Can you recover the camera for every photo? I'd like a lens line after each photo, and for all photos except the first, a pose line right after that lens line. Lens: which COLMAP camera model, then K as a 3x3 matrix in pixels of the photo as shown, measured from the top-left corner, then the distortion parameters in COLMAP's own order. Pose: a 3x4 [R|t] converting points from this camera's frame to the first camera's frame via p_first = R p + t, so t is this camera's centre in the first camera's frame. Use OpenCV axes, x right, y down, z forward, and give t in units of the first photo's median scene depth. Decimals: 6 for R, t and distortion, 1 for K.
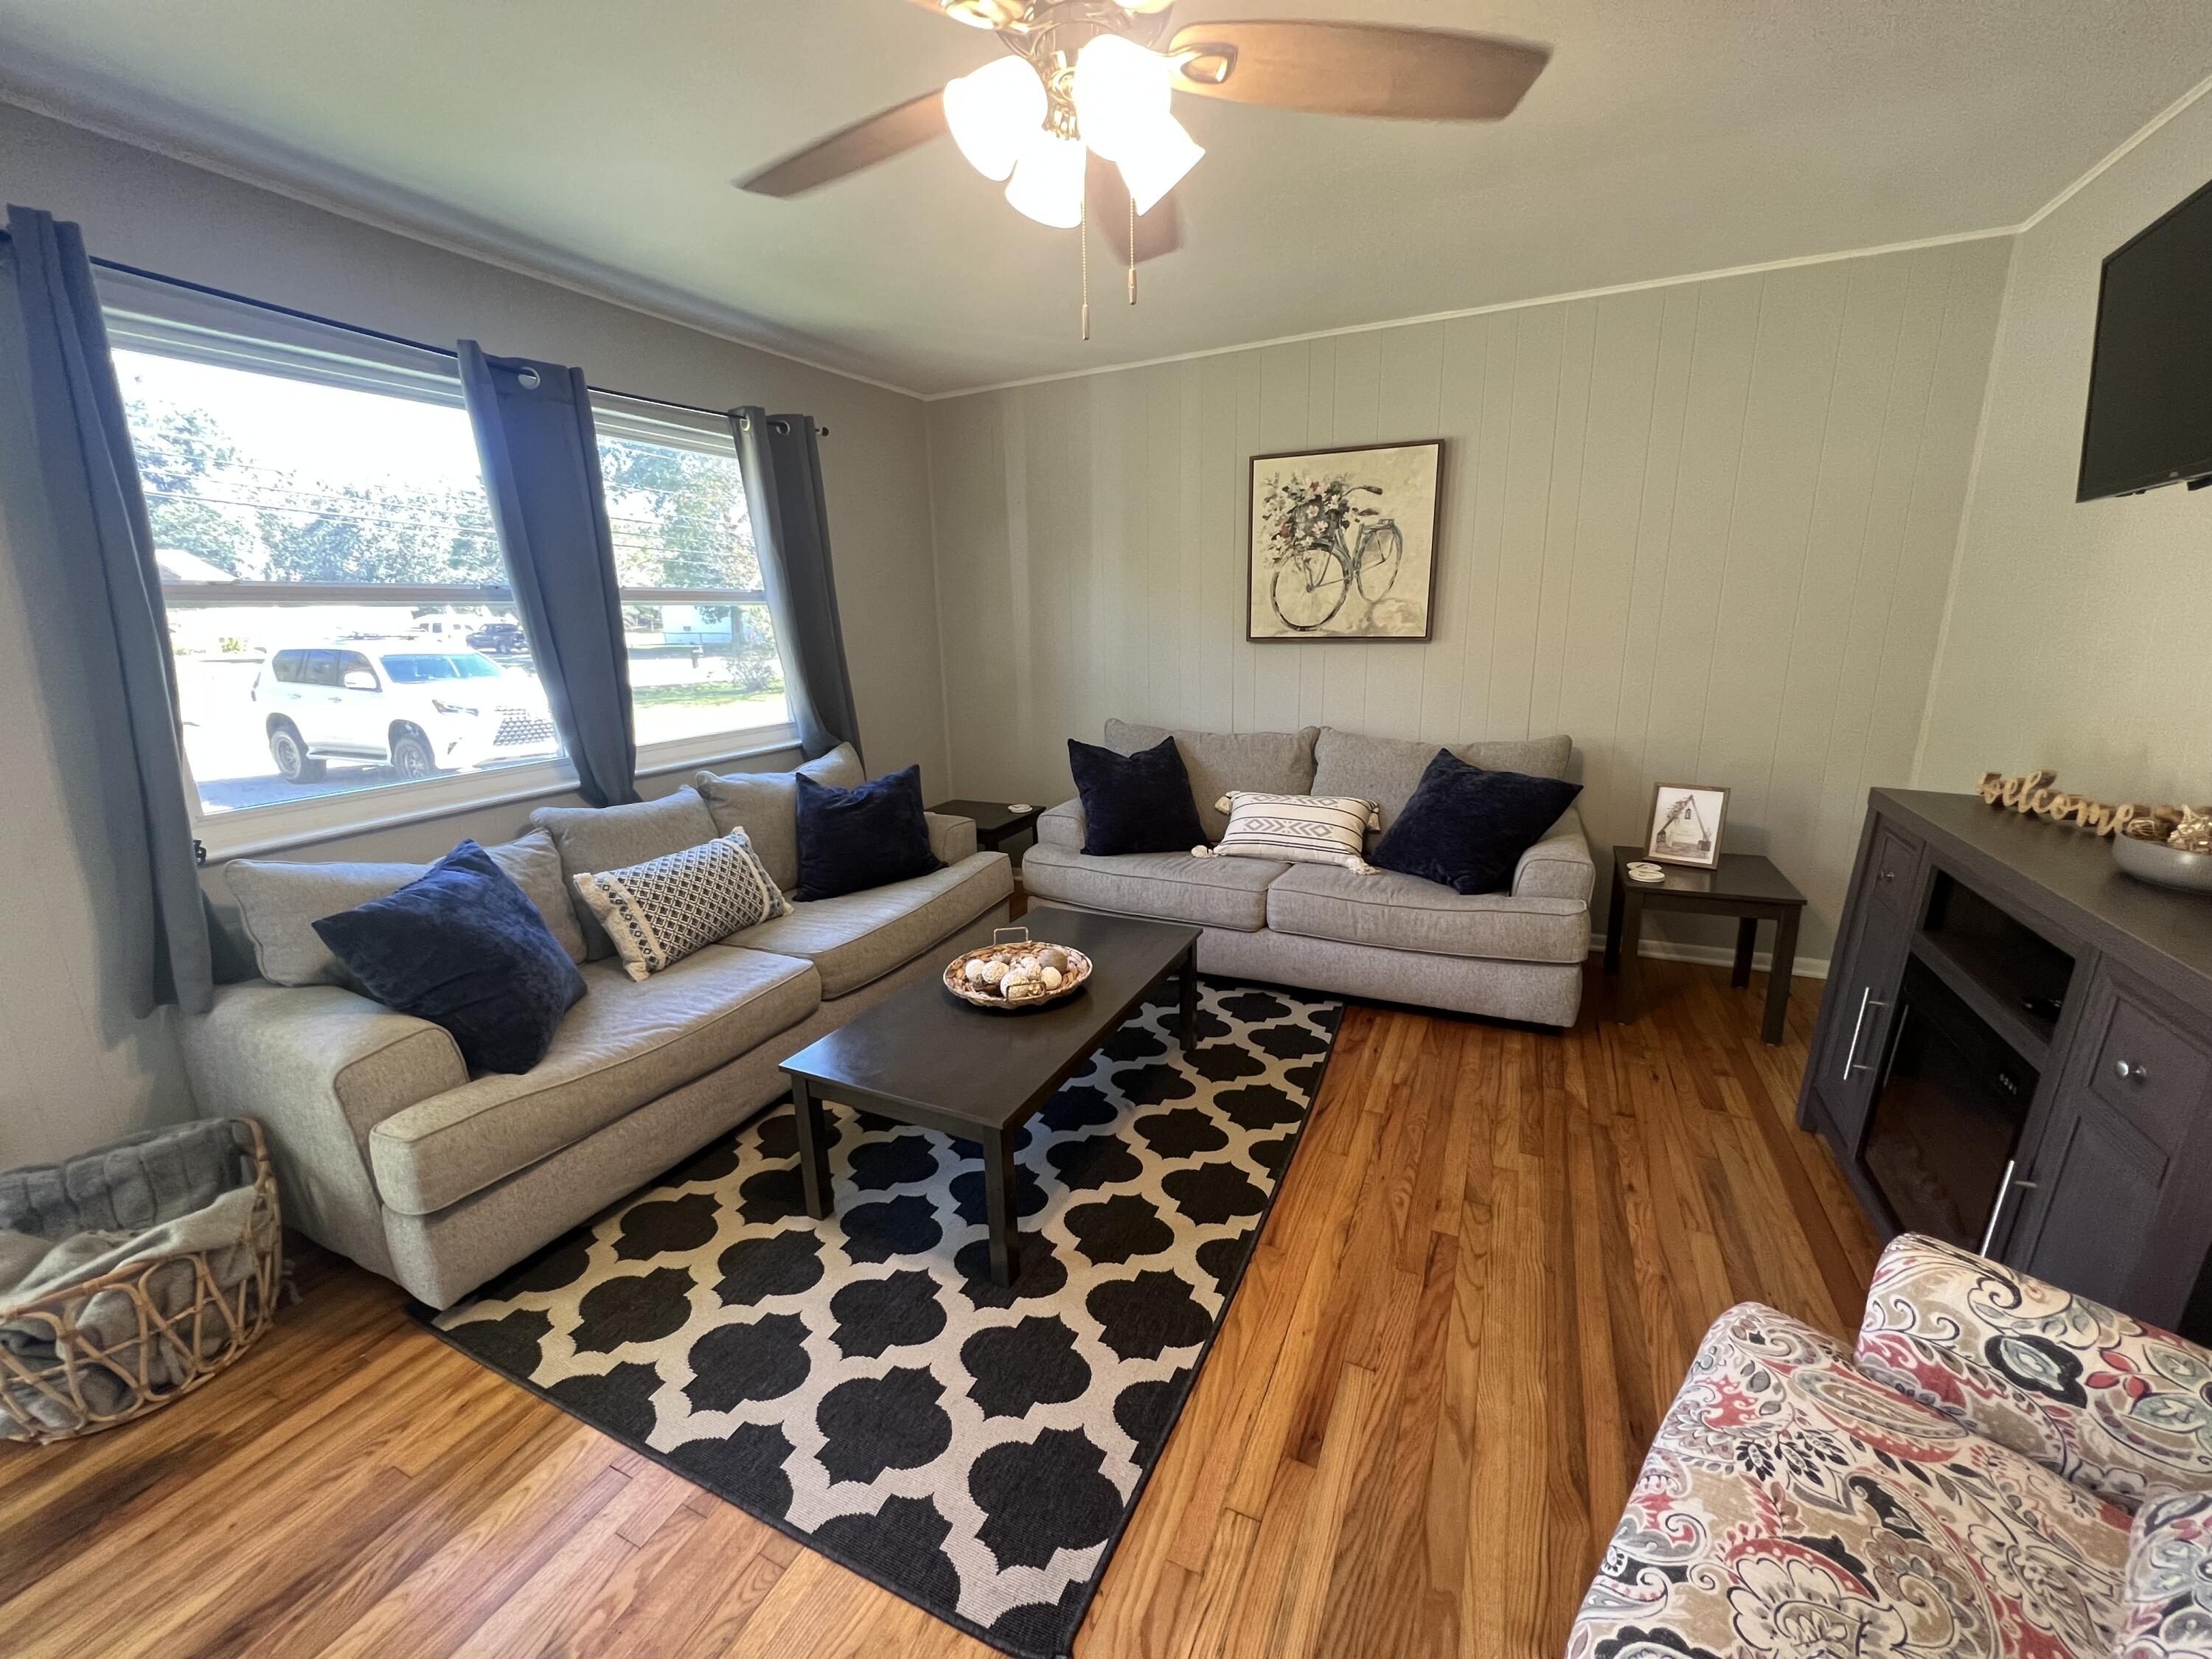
lens RADIAL K [[882.2, 0, 1106.3], [0, 882.2, 830.8], [0, 0, 1]] dist [-0.005344, 0.000230]
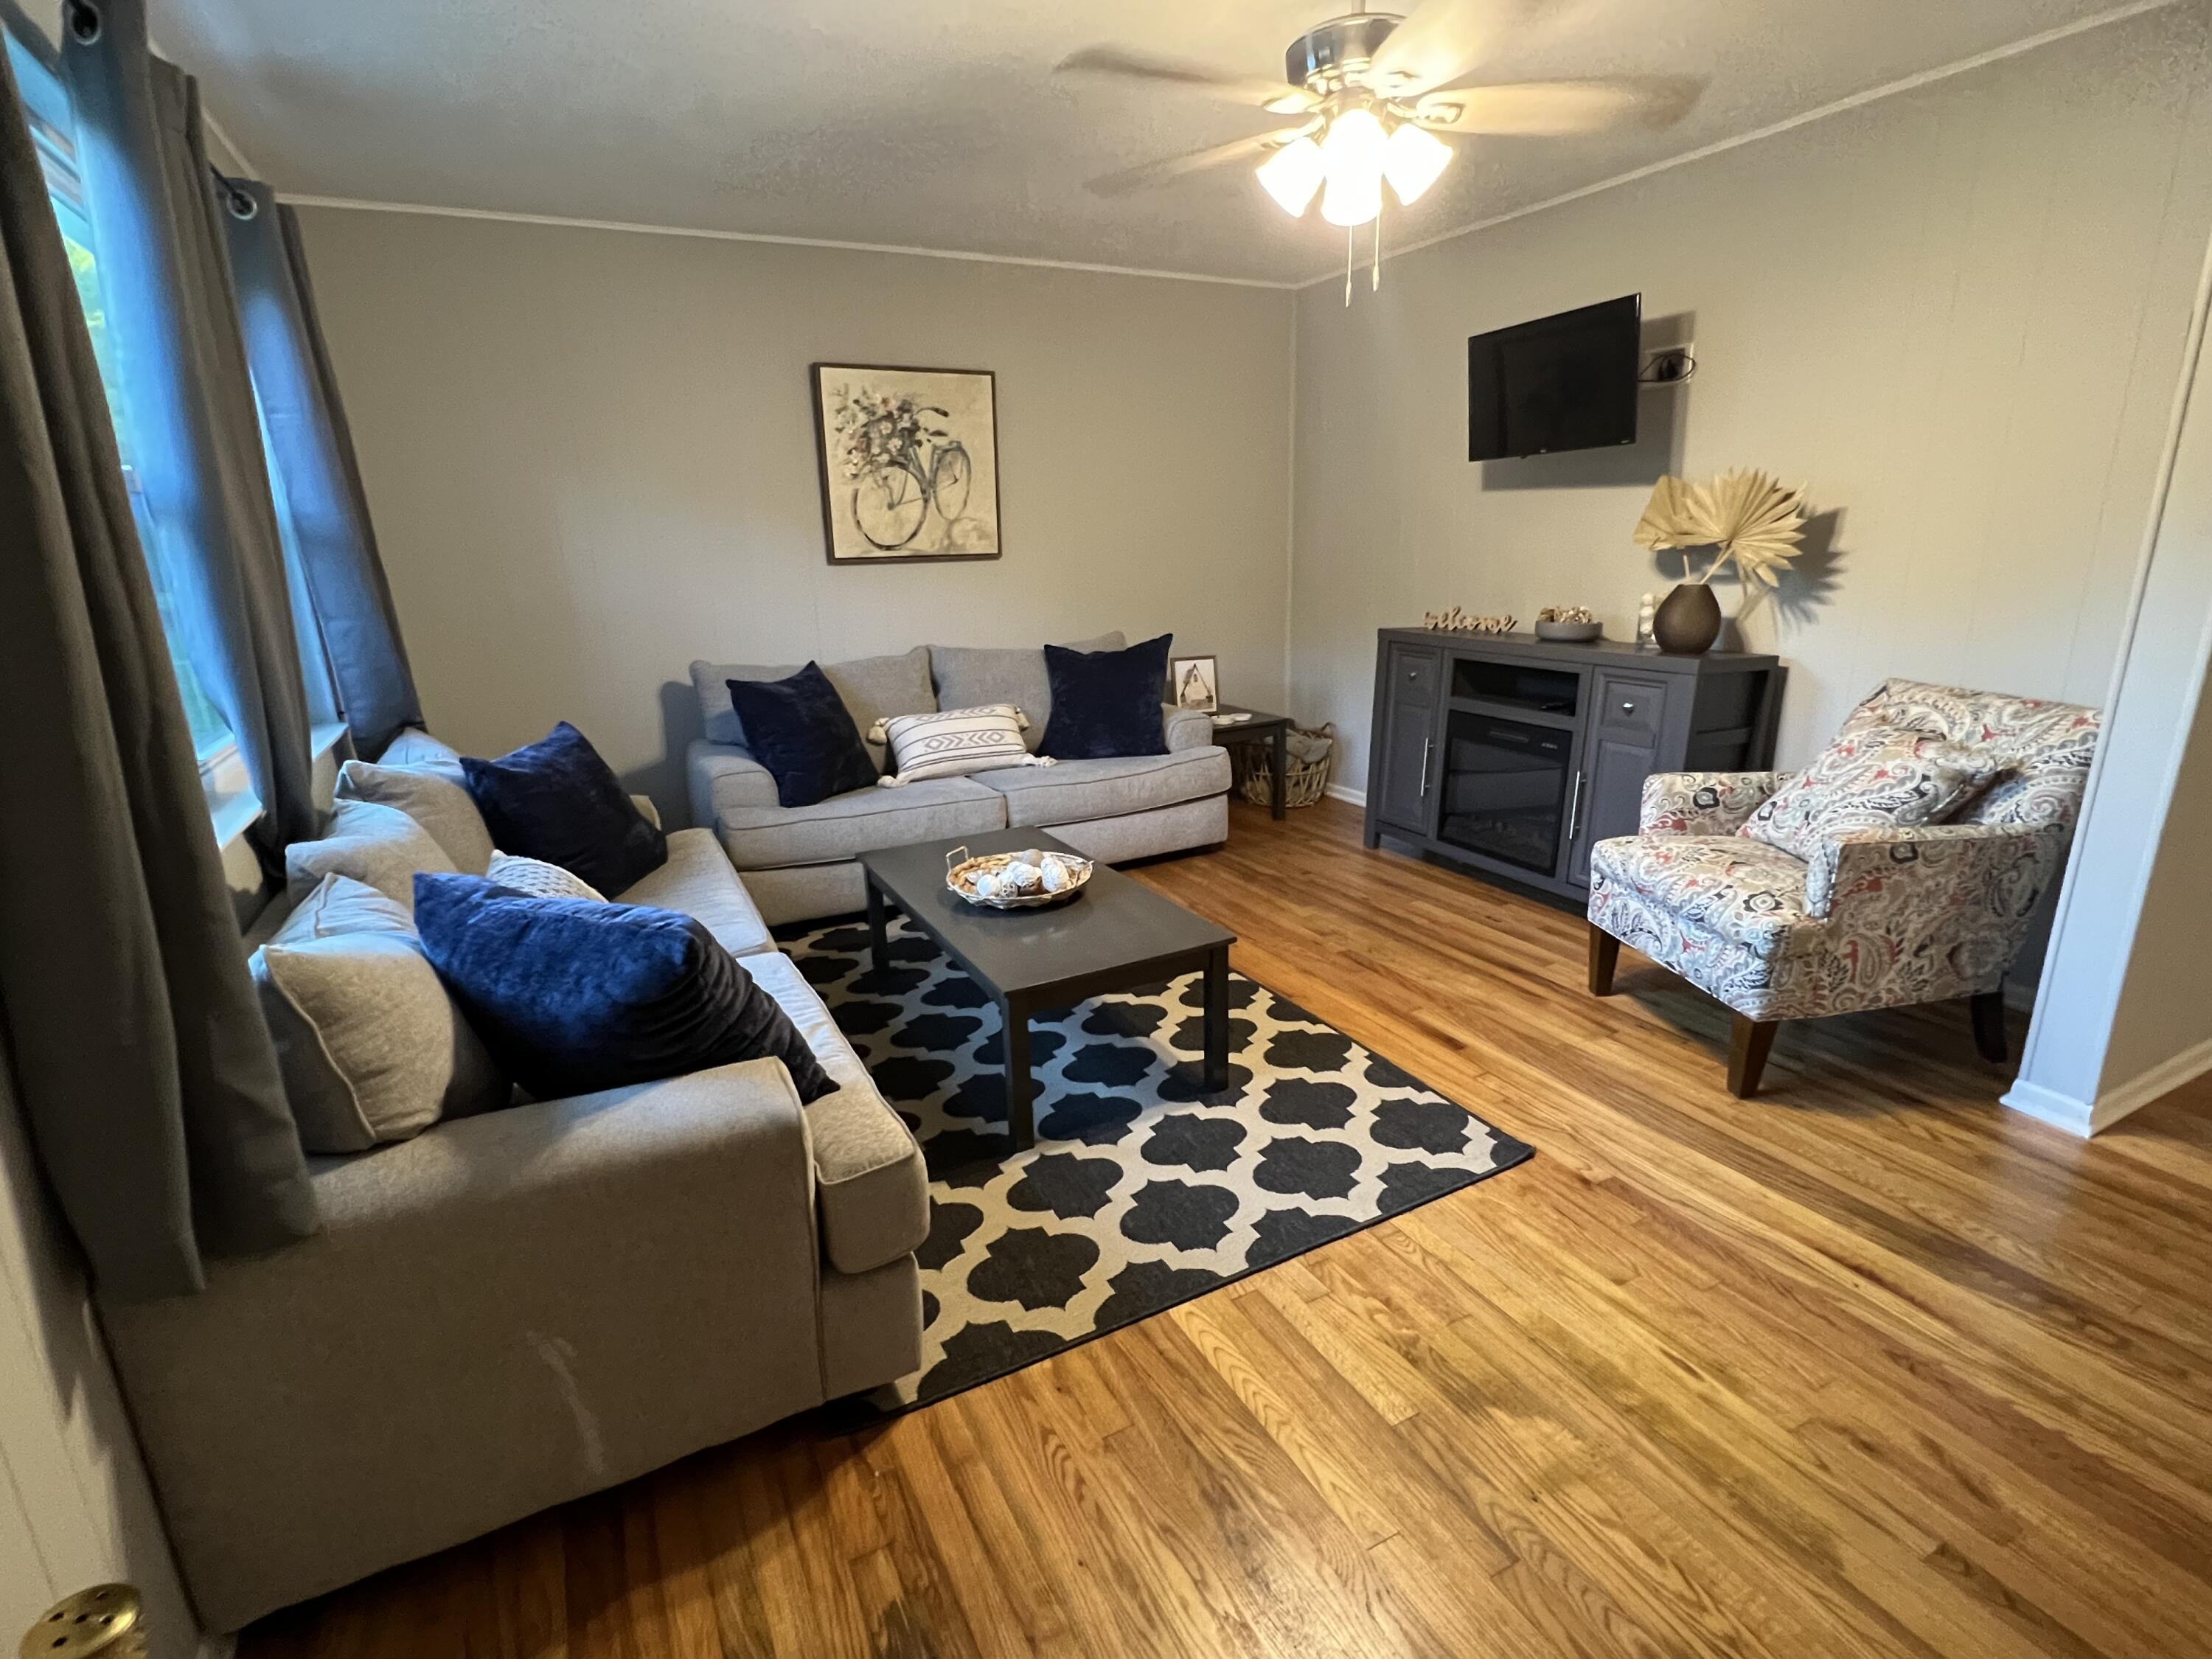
lens RADIAL K [[1050.8, 0, 1108.1], [0, 1050.8, 834.1], [0, 0, 1]] dist [-0.002803, -0.000367]
pose [[0.601537, -0.214989, 0.769372, -0.747215], [0.206464, 0.972223, 0.110248, 0.002528], [-0.771703, 0.092529, 0.629216, 0.131652]]
